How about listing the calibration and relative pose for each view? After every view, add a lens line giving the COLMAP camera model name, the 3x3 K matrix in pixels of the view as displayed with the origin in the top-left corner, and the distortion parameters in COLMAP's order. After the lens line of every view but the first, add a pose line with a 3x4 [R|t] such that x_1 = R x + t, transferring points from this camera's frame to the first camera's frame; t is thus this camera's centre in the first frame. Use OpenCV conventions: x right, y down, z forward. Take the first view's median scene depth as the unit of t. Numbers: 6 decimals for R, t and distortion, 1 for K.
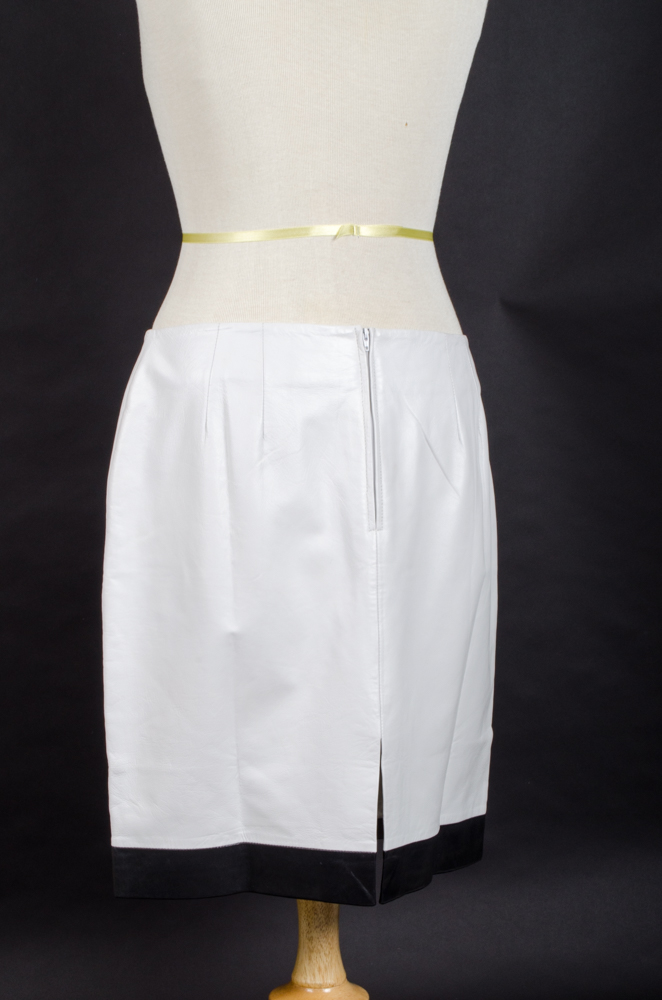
lens RADIAL K [[1659.4, 0, 331.0], [0, 1659.4, 500.0], [0, 0, 1]] dist [0.041596, 0.012287]
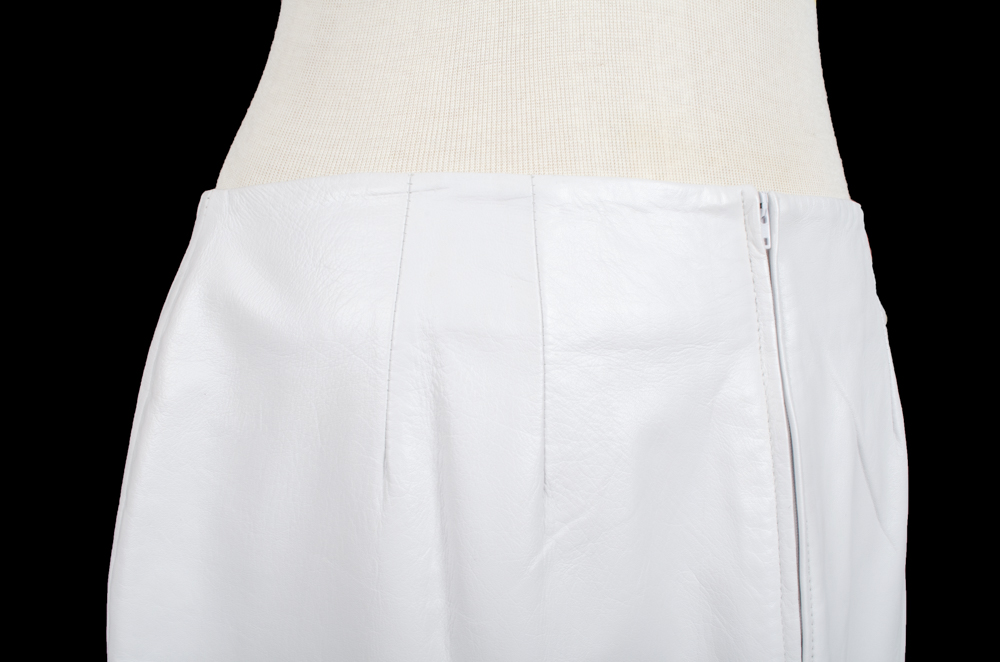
lens RADIAL K [[1001.0, 0, 500.0], [0, 1001.0, 331.0], [0, 0, 1]] dist [-0.055668, 0.003584]
pose [[0.979439, -0.016175, 0.201093, -0.092460], [0.008800, 0.999257, 0.037515, -0.079394], [-0.201551, -0.034974, 0.978853, 0.773467]]
